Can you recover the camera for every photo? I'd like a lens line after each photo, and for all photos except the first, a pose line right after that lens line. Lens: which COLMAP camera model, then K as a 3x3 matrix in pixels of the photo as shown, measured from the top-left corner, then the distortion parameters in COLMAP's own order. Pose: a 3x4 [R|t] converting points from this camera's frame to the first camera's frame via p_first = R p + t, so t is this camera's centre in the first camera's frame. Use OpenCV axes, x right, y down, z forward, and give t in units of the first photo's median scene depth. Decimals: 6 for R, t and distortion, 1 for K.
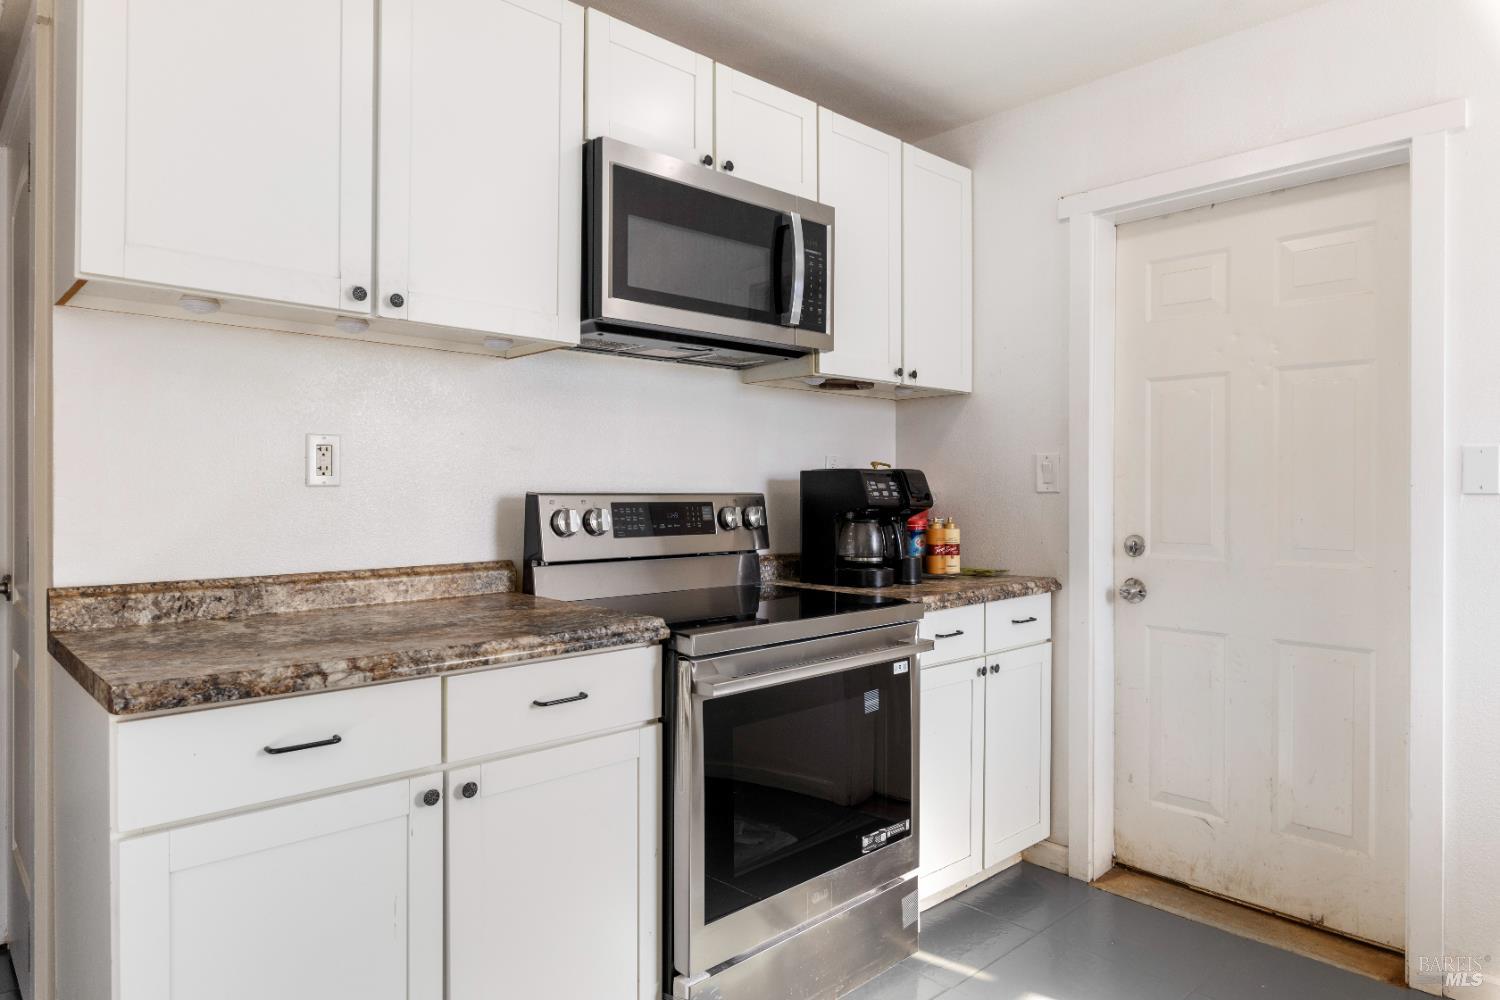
lens RADIAL K [[908.0, 0, 750.1], [0, 908.0, 496.8], [0, 0, 1]] dist [0.000113, -0.002388]
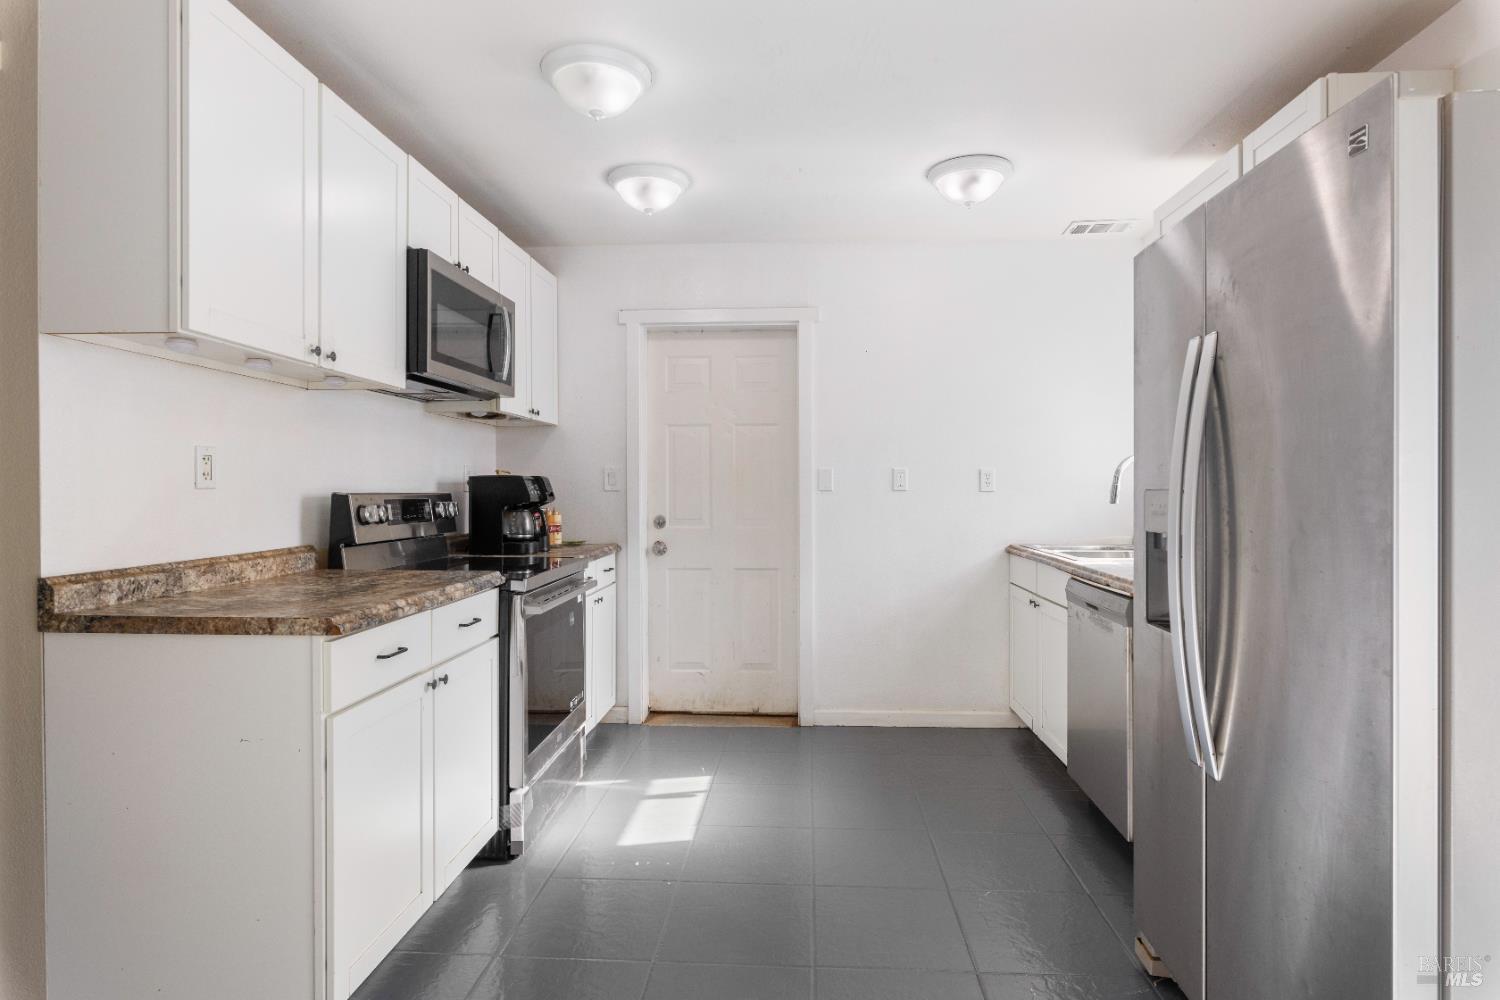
lens RADIAL K [[791.8, 0, 749.9], [0, 791.8, 498.1], [0, 0, 1]] dist [-0.003530, -0.000526]
pose [[0.736294, -0.010675, 0.676578, -0.567493], [0.006858, 0.999942, 0.008314, -0.002483], [-0.676627, -0.001481, 0.736324, -0.255997]]
